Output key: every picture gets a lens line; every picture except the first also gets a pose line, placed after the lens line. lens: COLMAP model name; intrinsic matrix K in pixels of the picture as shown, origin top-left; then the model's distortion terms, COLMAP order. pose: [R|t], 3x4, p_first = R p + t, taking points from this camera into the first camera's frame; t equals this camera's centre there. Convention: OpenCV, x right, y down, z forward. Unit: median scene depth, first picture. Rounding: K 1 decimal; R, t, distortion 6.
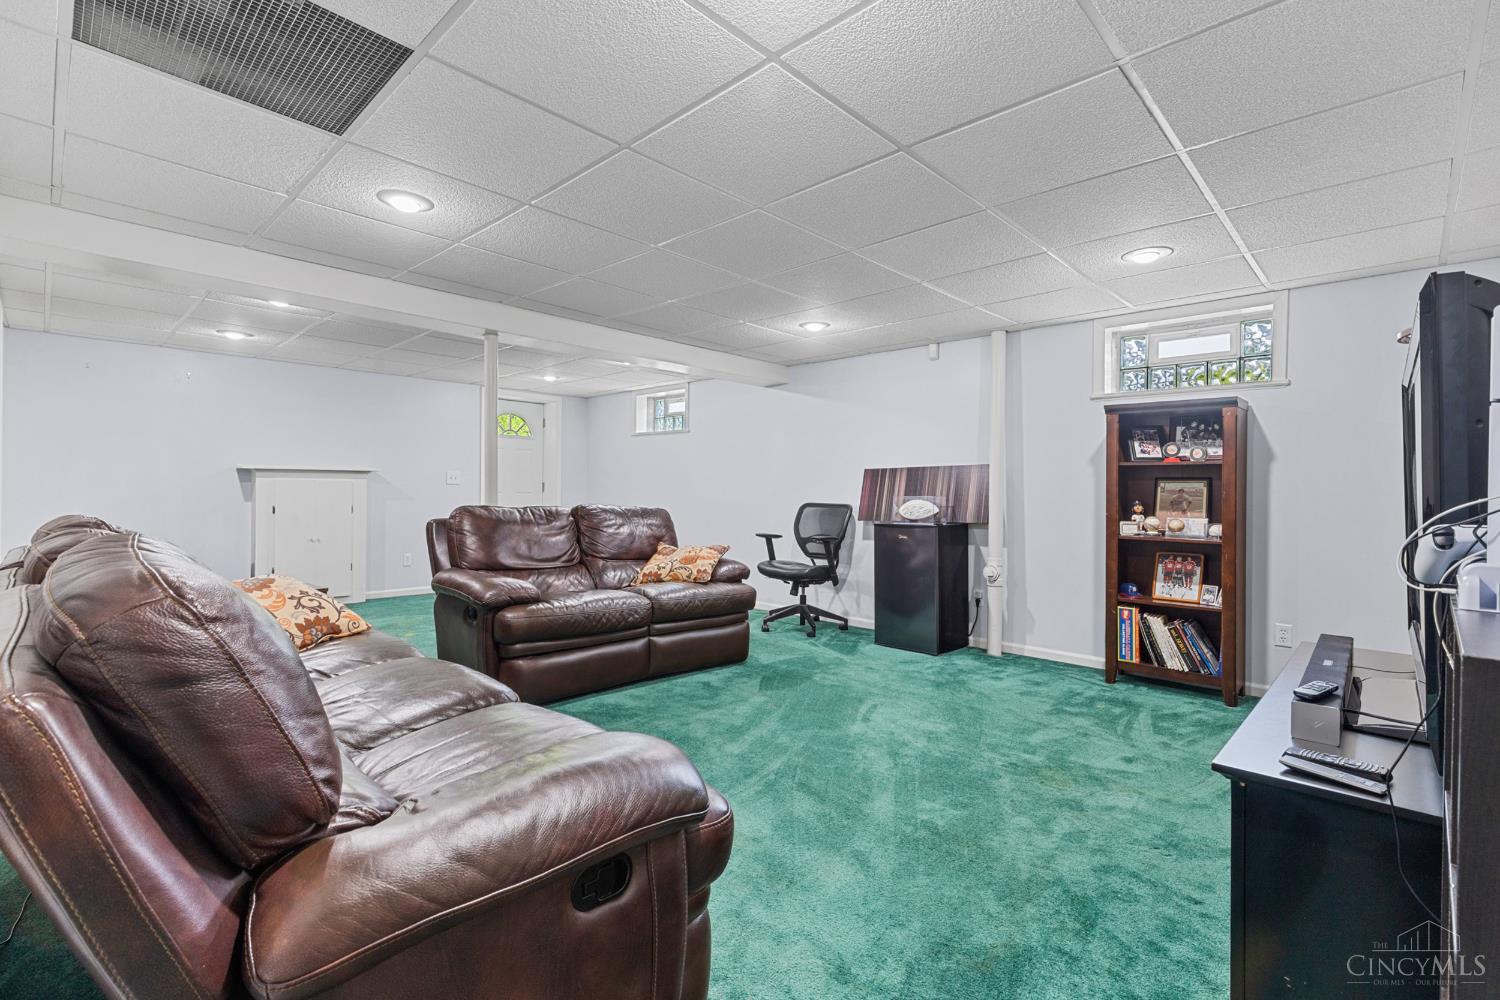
lens RADIAL K [[679.0, 0, 753.1], [0, 679.0, 491.6], [0, 0, 1]] dist [0.001185, -0.000177]
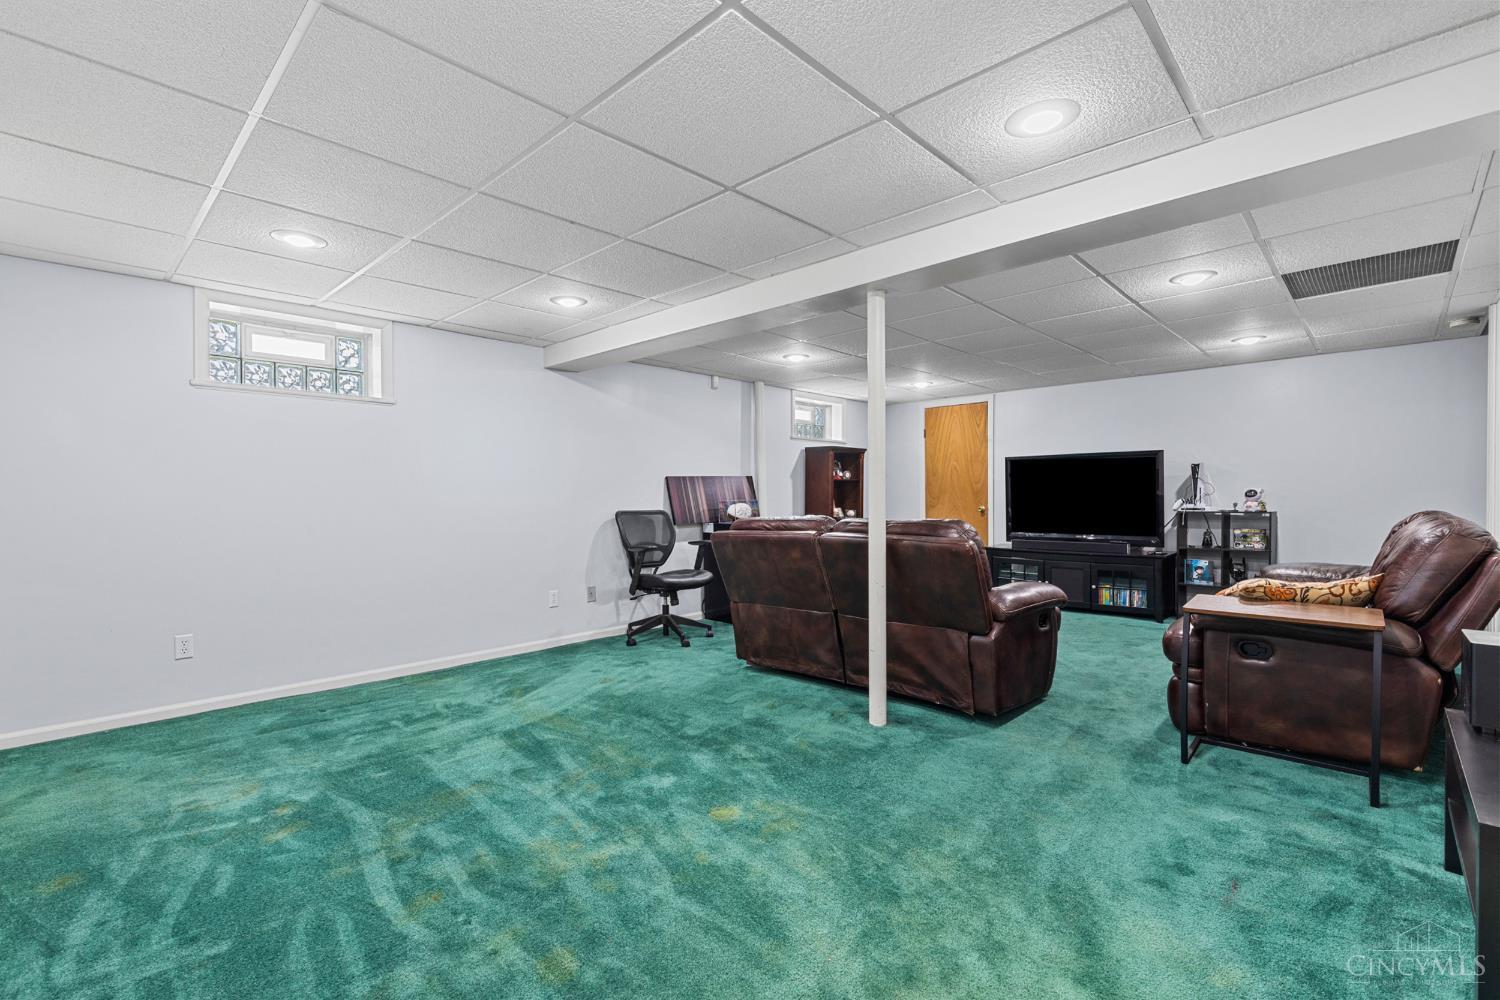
lens RADIAL K [[679.0, 0, 752.5], [0, 679.0, 497.6], [0, 0, 1]] dist [0.001185, -0.000177]
pose [[-0.007556, -0.014567, 0.999865, -0.485747], [0.009046, 0.999852, 0.014635, -0.007882], [-0.999931, 0.009156, -0.007423, 0.483358]]
